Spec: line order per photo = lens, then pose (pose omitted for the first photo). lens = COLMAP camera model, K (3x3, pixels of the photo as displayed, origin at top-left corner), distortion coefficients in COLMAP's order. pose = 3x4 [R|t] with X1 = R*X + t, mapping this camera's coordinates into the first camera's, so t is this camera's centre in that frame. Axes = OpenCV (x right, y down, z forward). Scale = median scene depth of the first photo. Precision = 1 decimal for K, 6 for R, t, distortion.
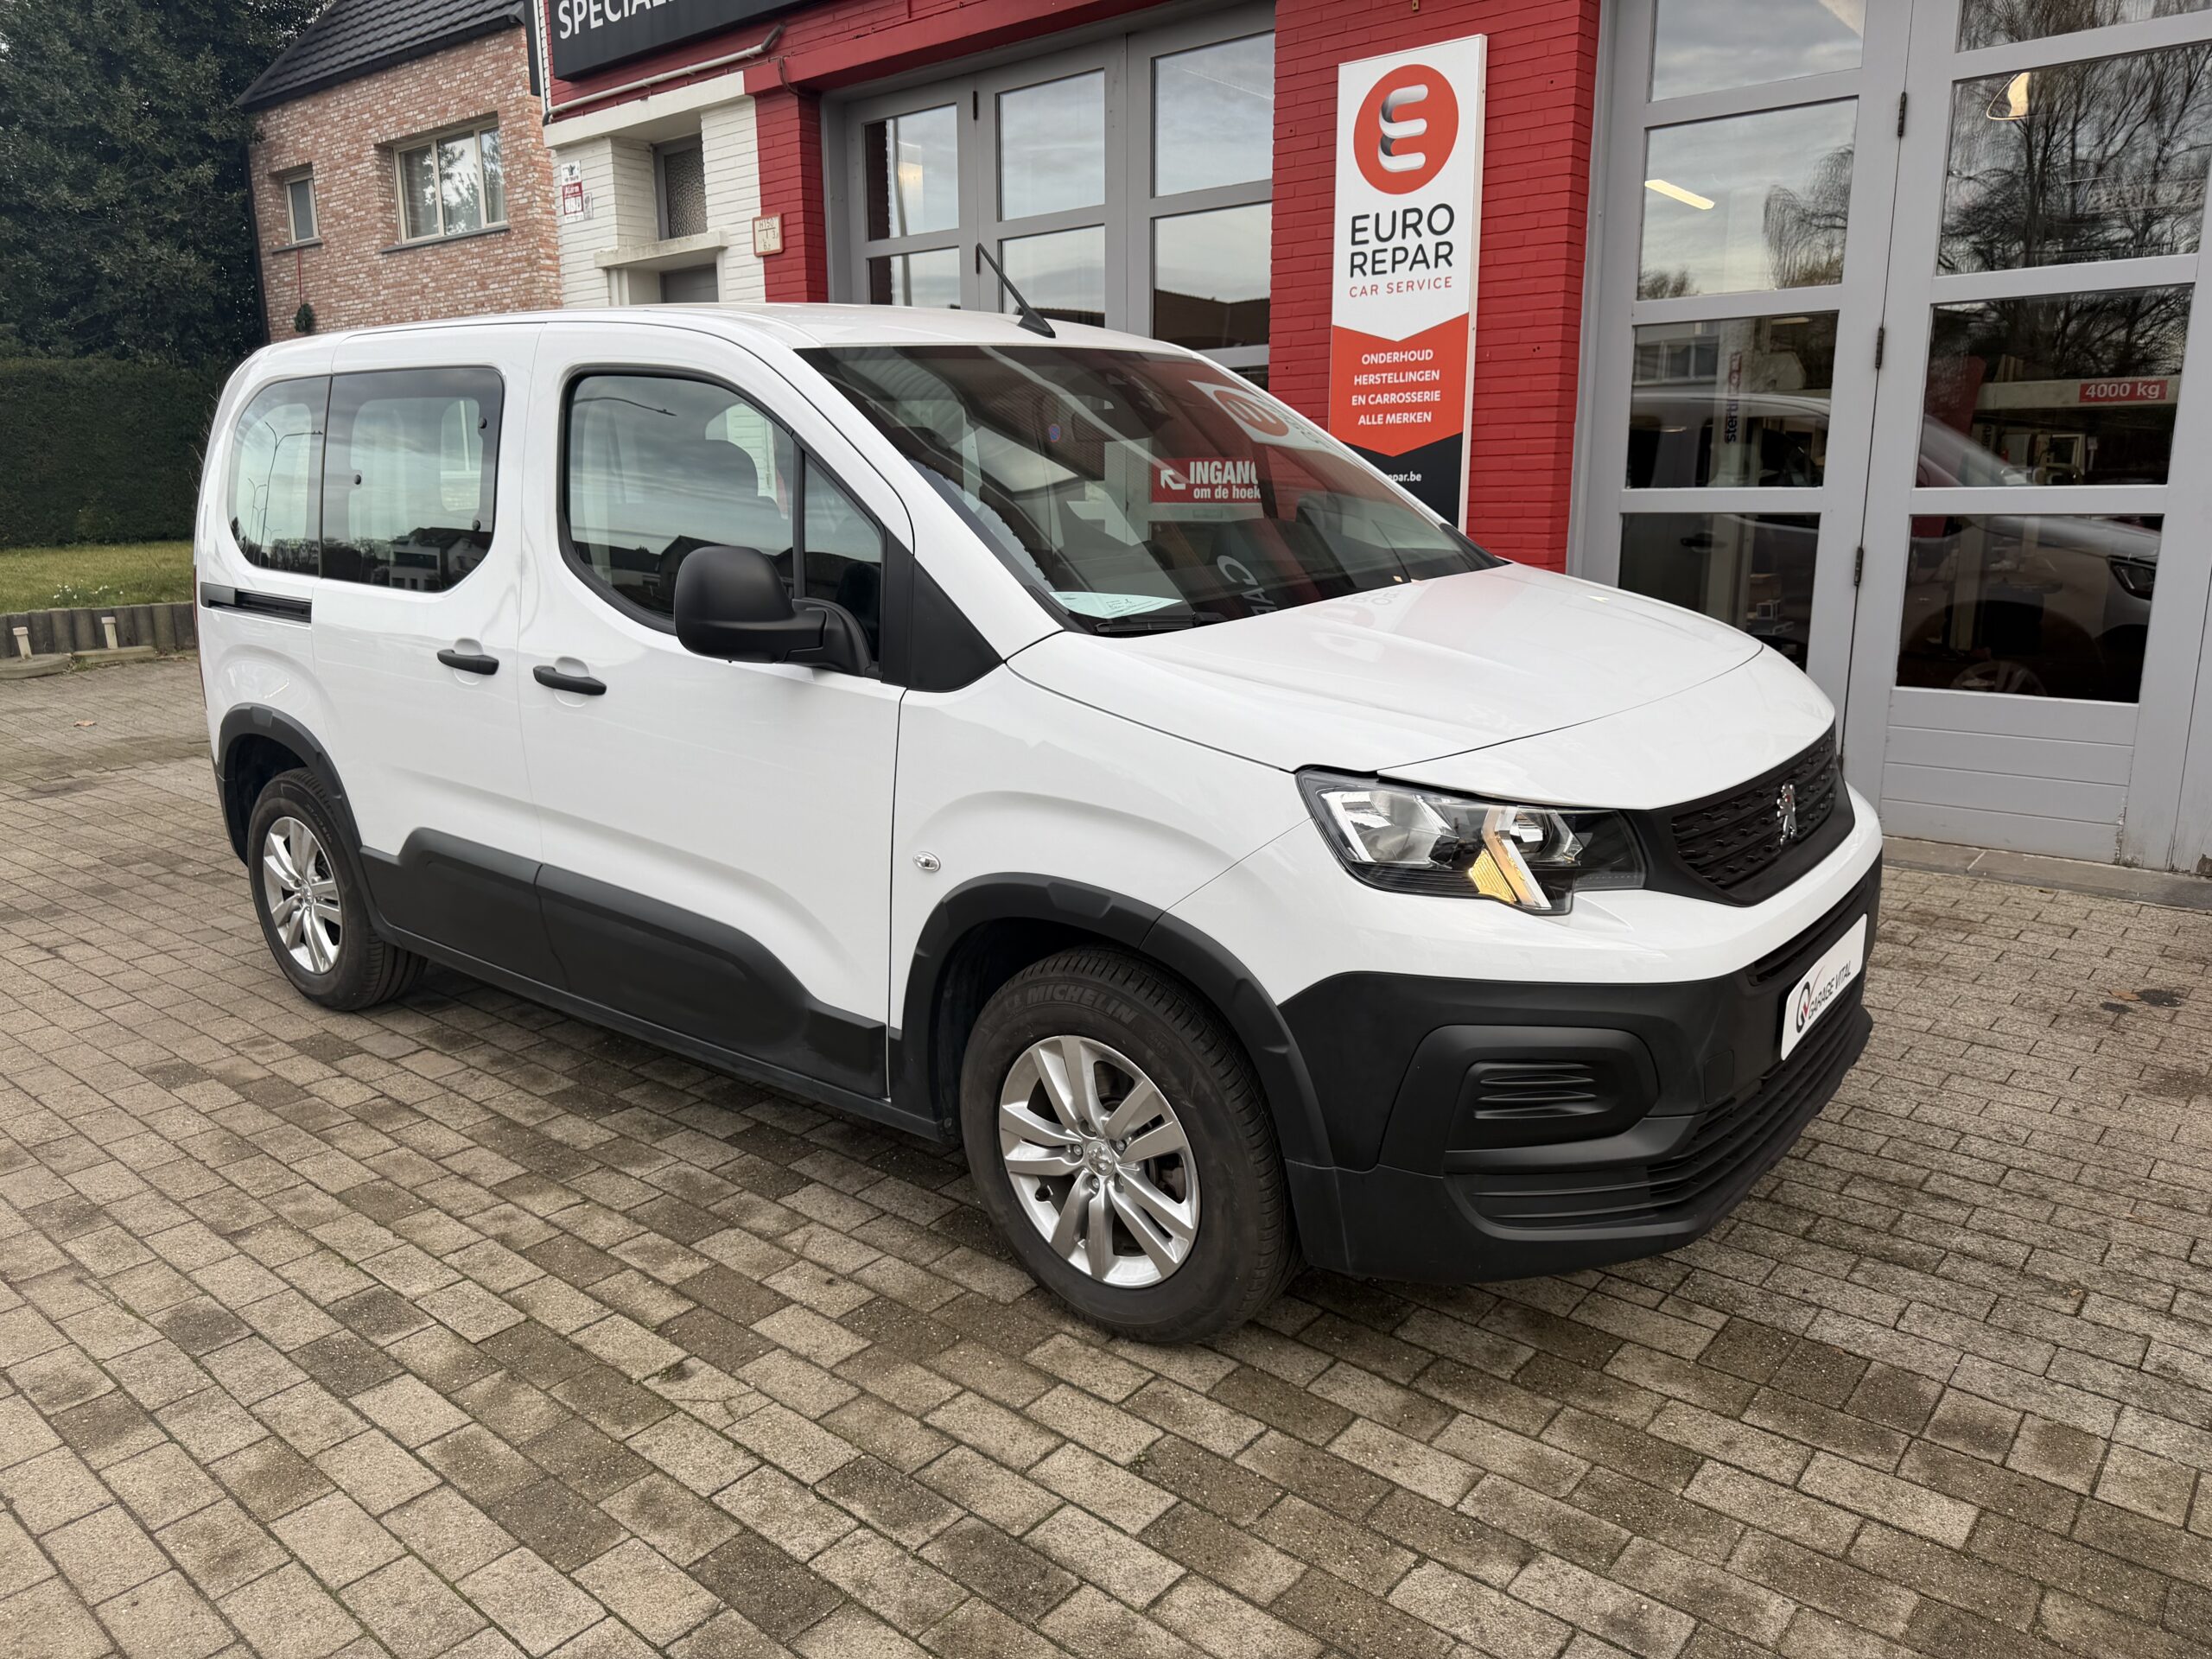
lens RADIAL K [[1569.8, 0, 1099.8], [0, 1569.8, 838.0], [0, 0, 1]] dist [0.045195, -0.063472]
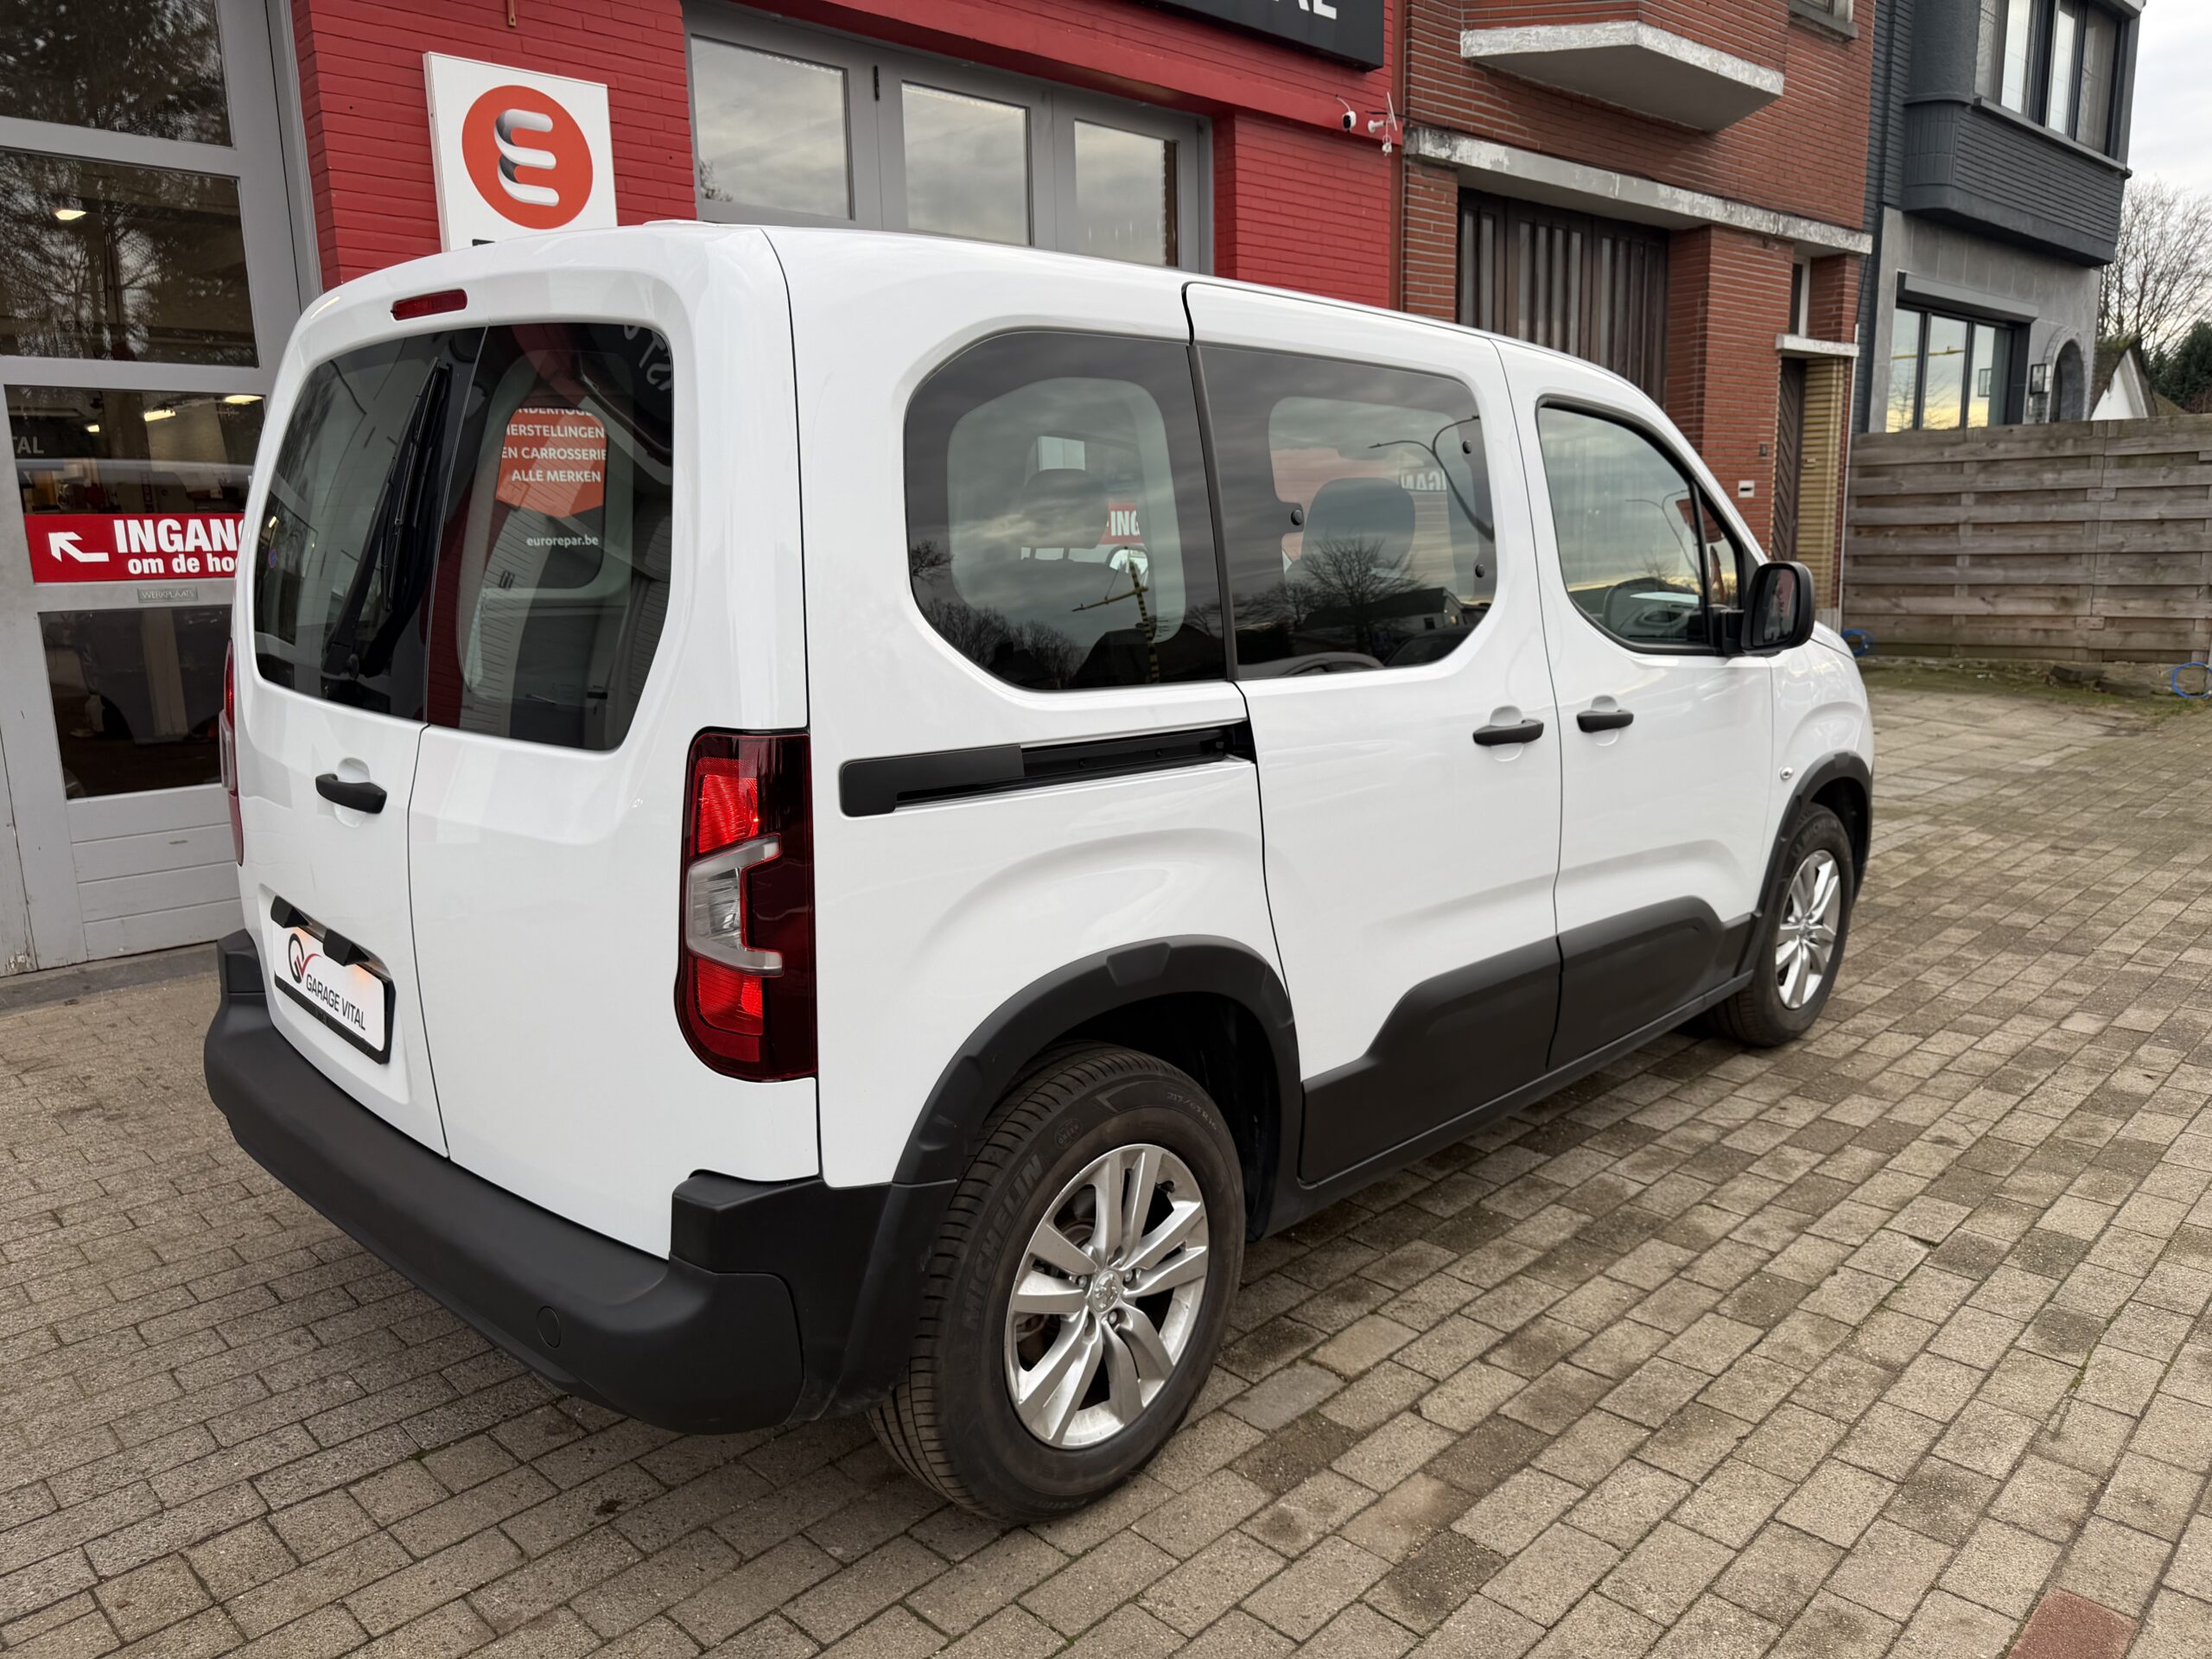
lens RADIAL K [[1569.8, 0, 1099.8], [0, 1569.8, 838.0], [0, 0, 1]] dist [0.045195, -0.063472]
pose [[0.071385, -0.180146, 0.981046, -1.398654], [0.245733, 0.956417, 0.157742, -0.274471], [-0.966705, 0.229815, 0.112542, 1.275045]]
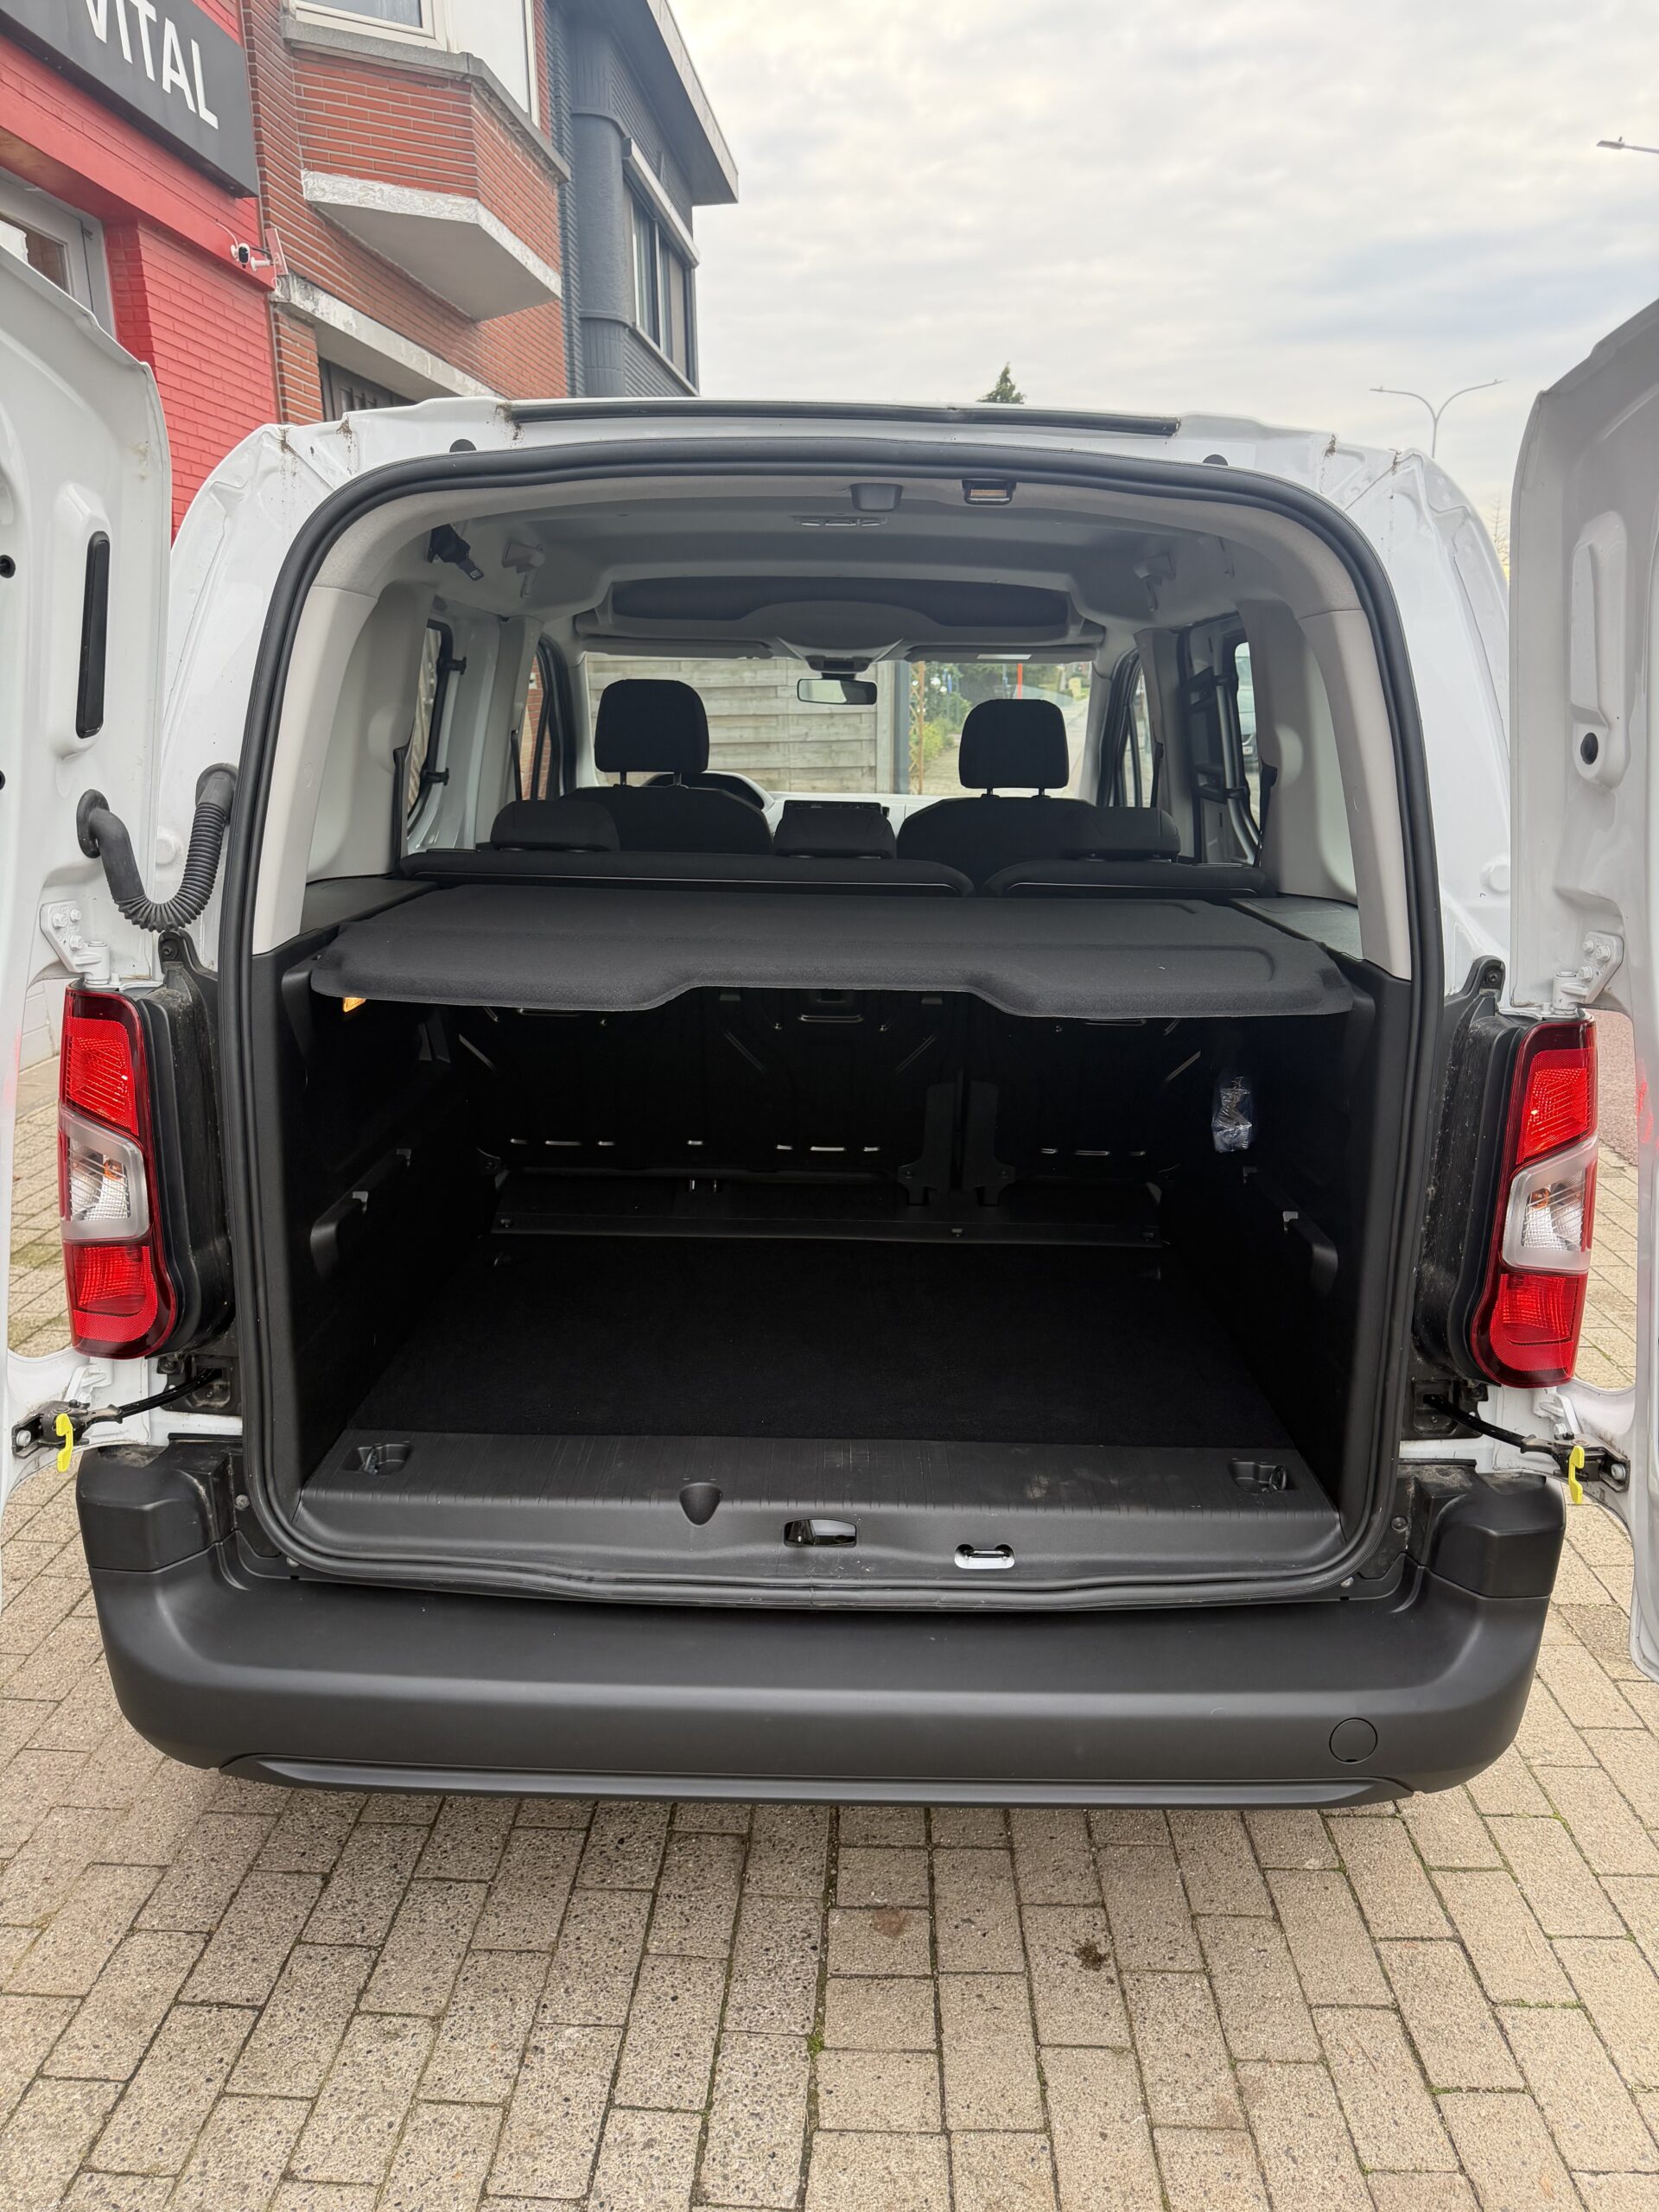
lens RADIAL K [[1569.8, 0, 844.4], [0, 1569.8, 1121.2], [0, 0, 1]] dist [0.045195, -0.063472]
pose [[-0.620723, -0.187882, 0.761185, -1.090620], [0.198259, 0.901695, 0.384238, -0.478576], [-0.758548, 0.389417, -0.522454, 1.943036]]
